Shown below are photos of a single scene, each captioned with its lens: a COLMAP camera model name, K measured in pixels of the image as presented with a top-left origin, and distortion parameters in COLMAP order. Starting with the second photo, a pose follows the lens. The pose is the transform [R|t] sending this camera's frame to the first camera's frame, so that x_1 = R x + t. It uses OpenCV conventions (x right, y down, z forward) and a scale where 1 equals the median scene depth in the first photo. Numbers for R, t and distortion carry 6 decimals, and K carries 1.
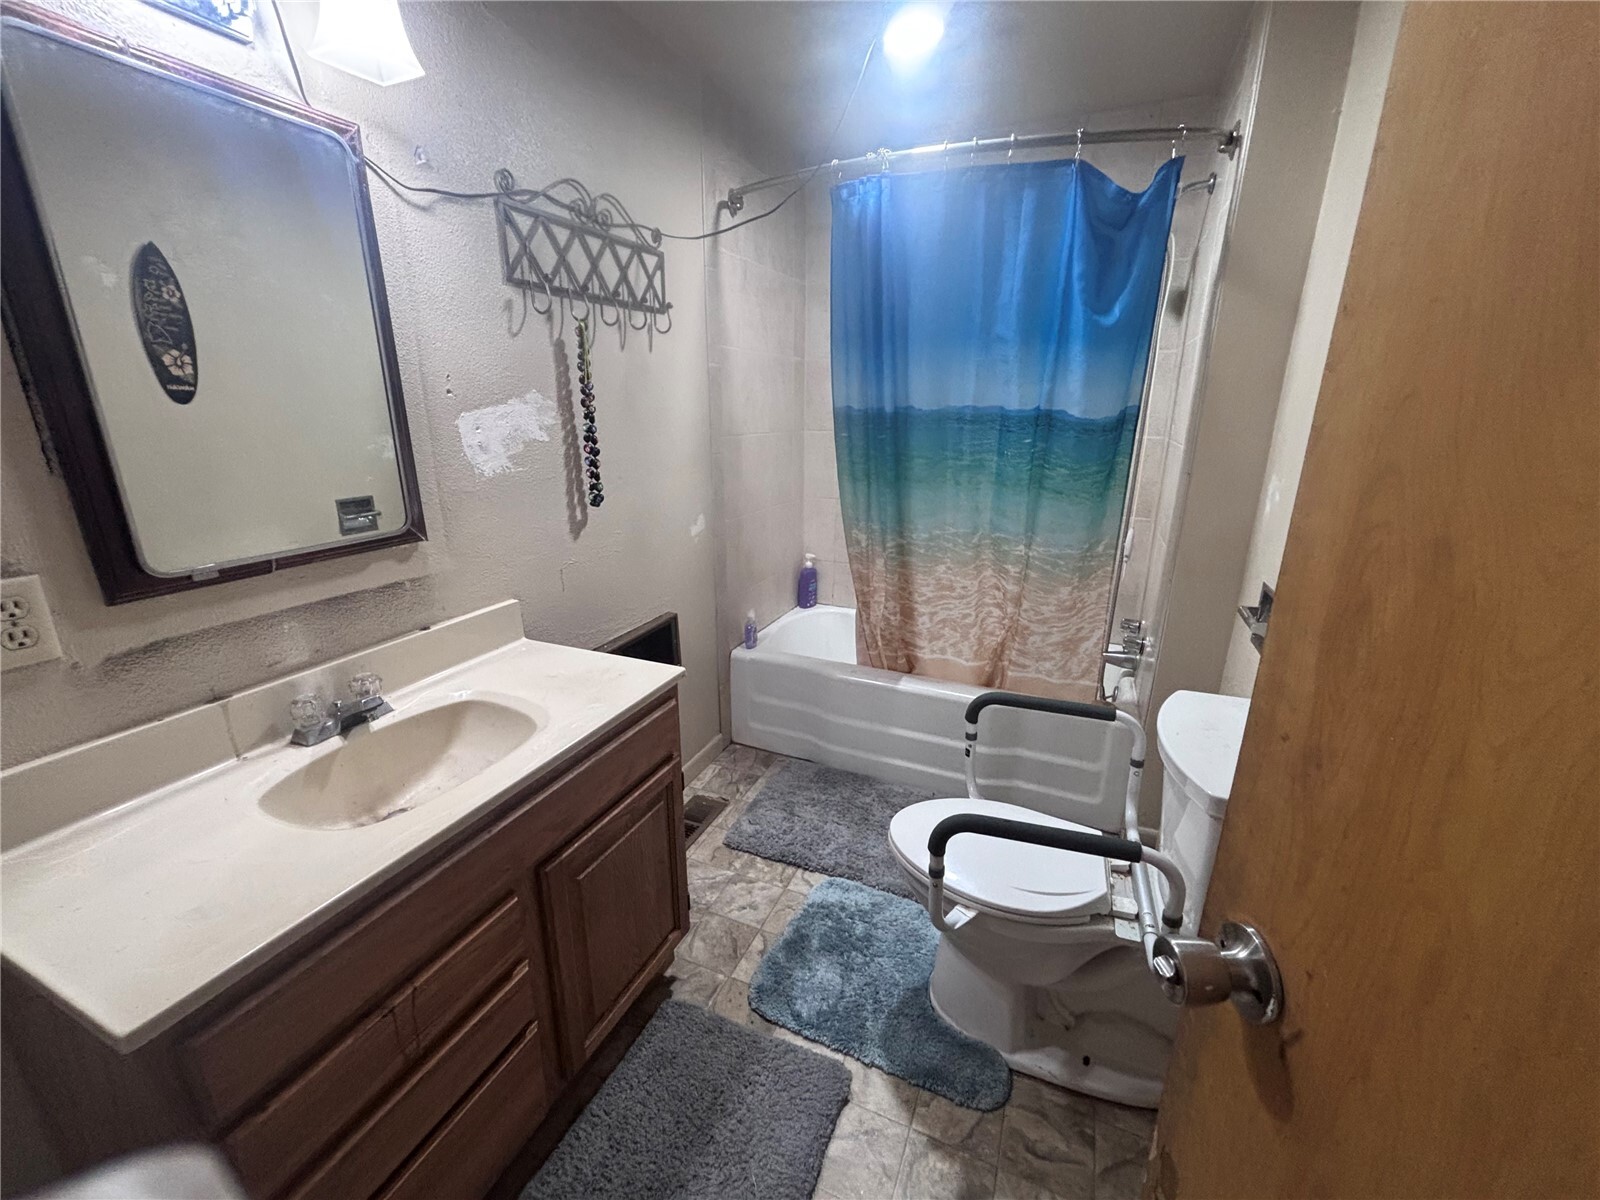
lens RADIAL K [[648.0, 0, 798.8], [0, 648.0, 596.4], [0, 0, 1]] dist [-0.002298, -0.000396]
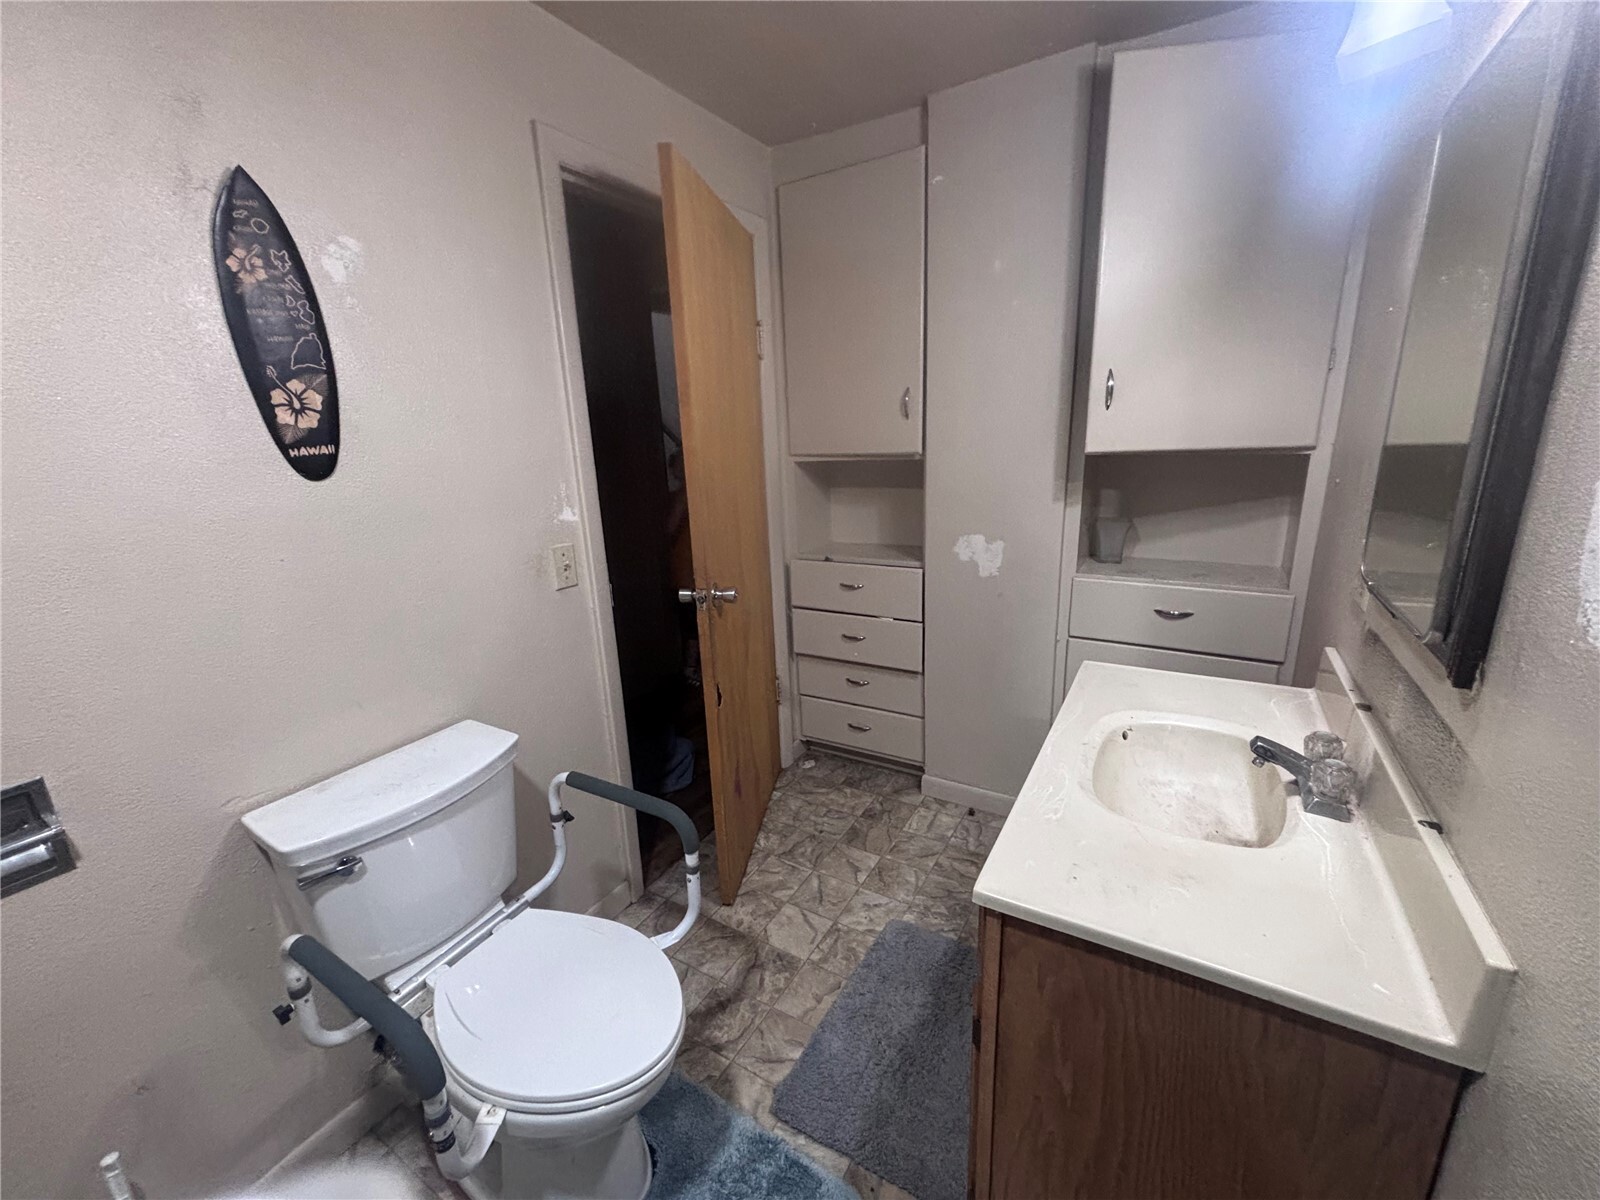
lens RADIAL K [[648.0, 0, 799.1], [0, 648.0, 600.8], [0, 0, 1]] dist [-0.002298, -0.000396]
pose [[-0.990536, -0.022097, 0.135463, -0.089979], [0.052794, 0.849683, 0.524644, -0.499170], [-0.126694, 0.526831, -0.840475, 1.592347]]
